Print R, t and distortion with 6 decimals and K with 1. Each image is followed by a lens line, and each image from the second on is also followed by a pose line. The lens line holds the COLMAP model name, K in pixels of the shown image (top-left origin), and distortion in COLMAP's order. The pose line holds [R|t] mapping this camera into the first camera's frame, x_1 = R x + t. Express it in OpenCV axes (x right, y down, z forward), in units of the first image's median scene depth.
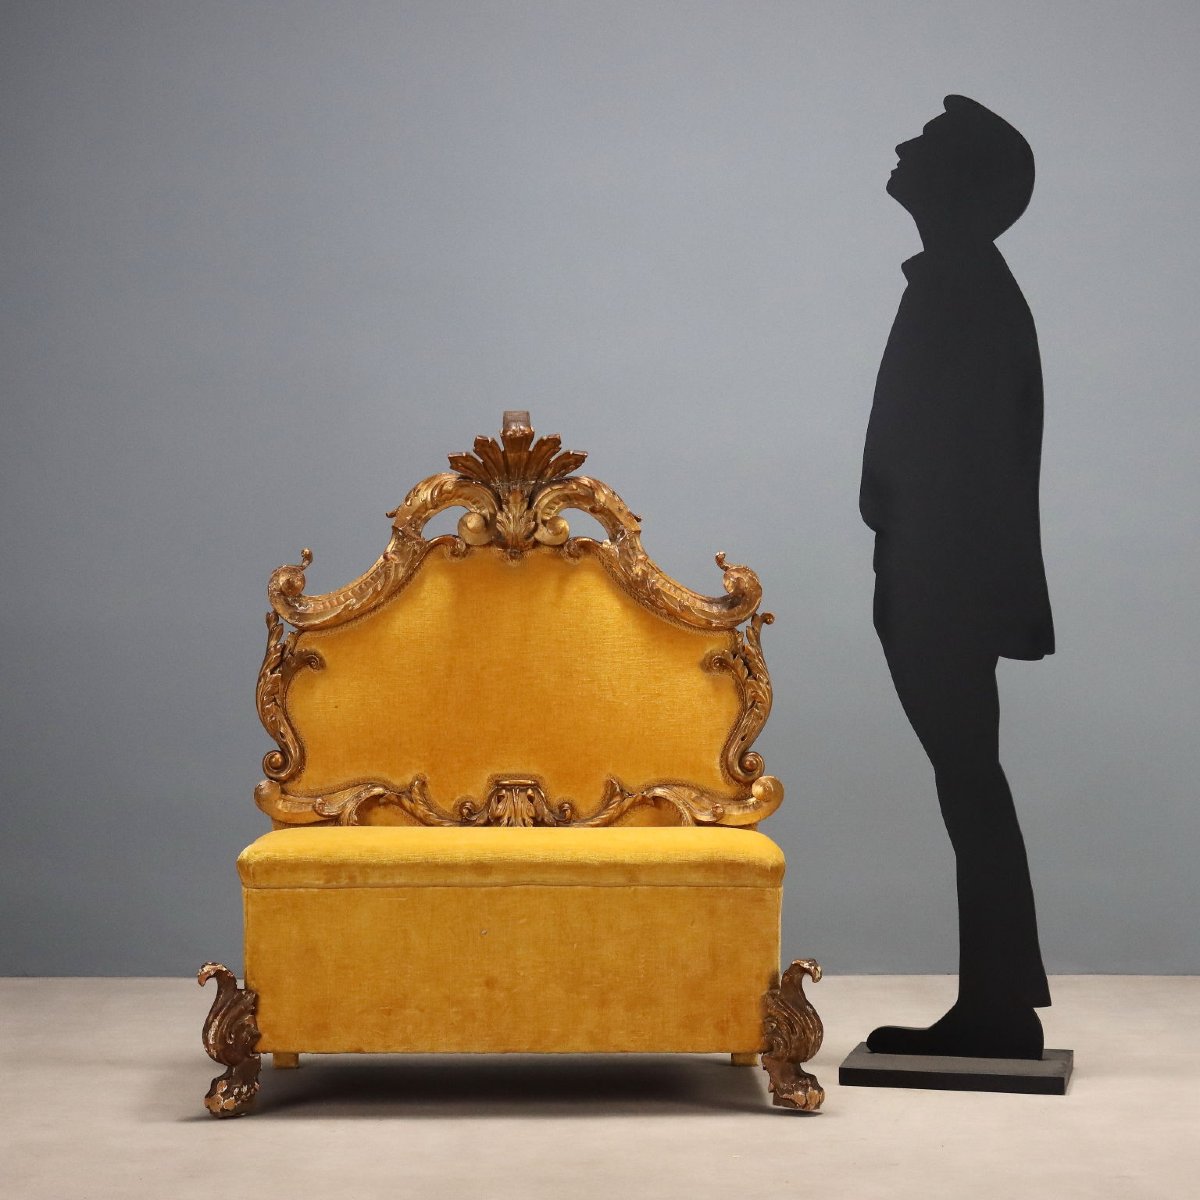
lens RADIAL K [[2760.0, 0, 604.6], [0, 2760.0, 605.1], [0, 0, 1]] dist [0.088483, 0.000000]
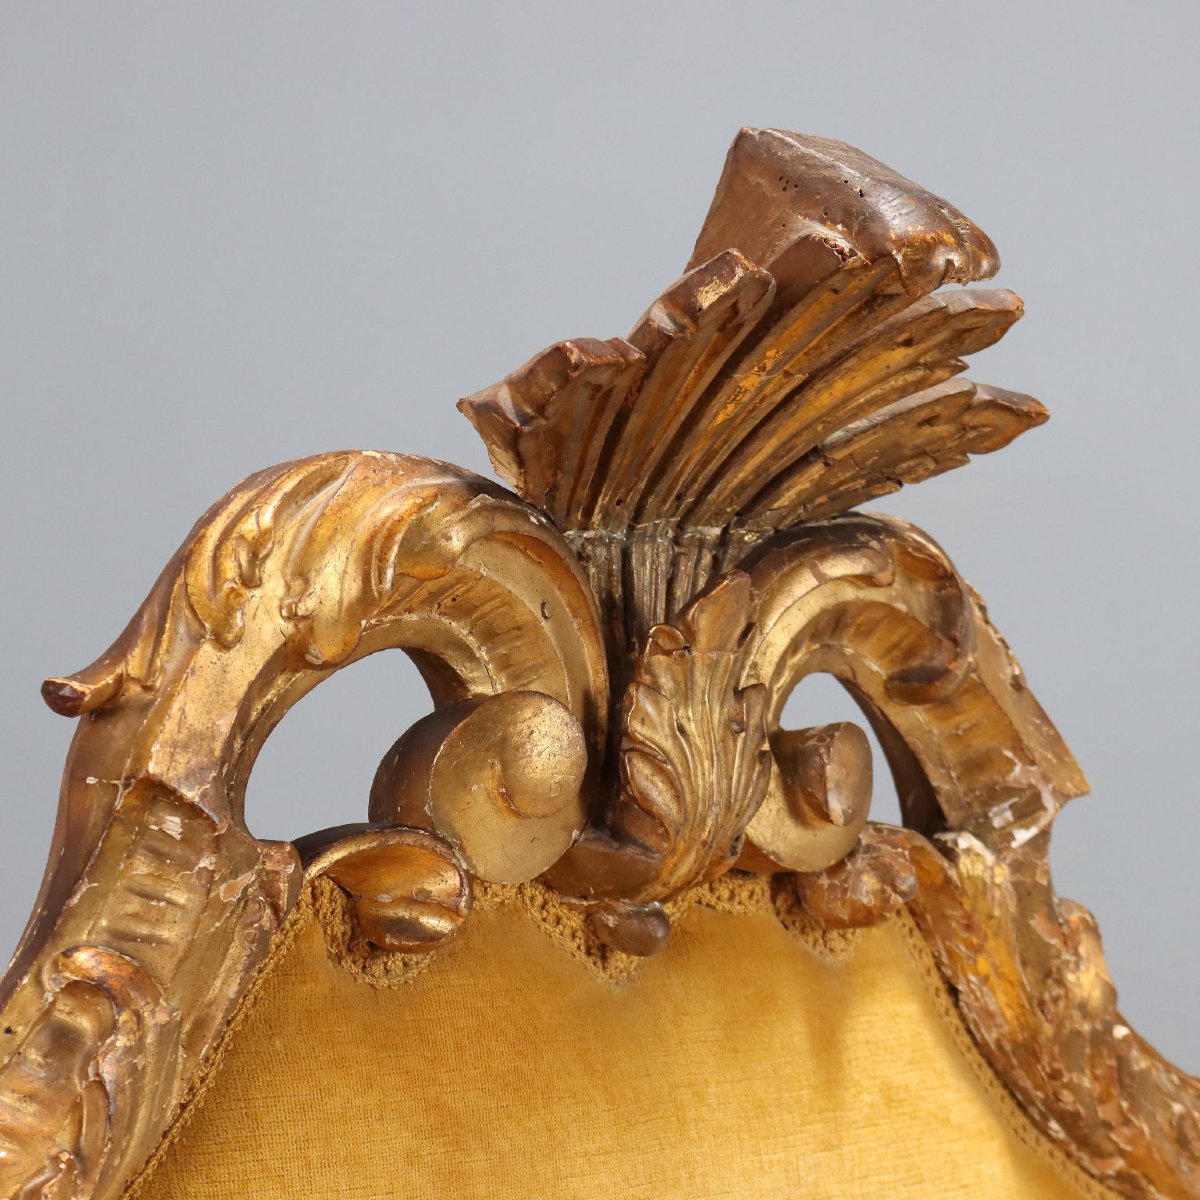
lens RADIAL K [[3162.6, 0, 597.6], [0, 3162.6, 596.6], [0, 0, 1]] dist [0.019293, 0.000000]
pose [[0.712319, 0.038228, 0.700814, -0.198228], [-0.033755, 0.999226, -0.020197, -0.039050], [-0.701044, -0.009269, 0.713058, 0.936948]]
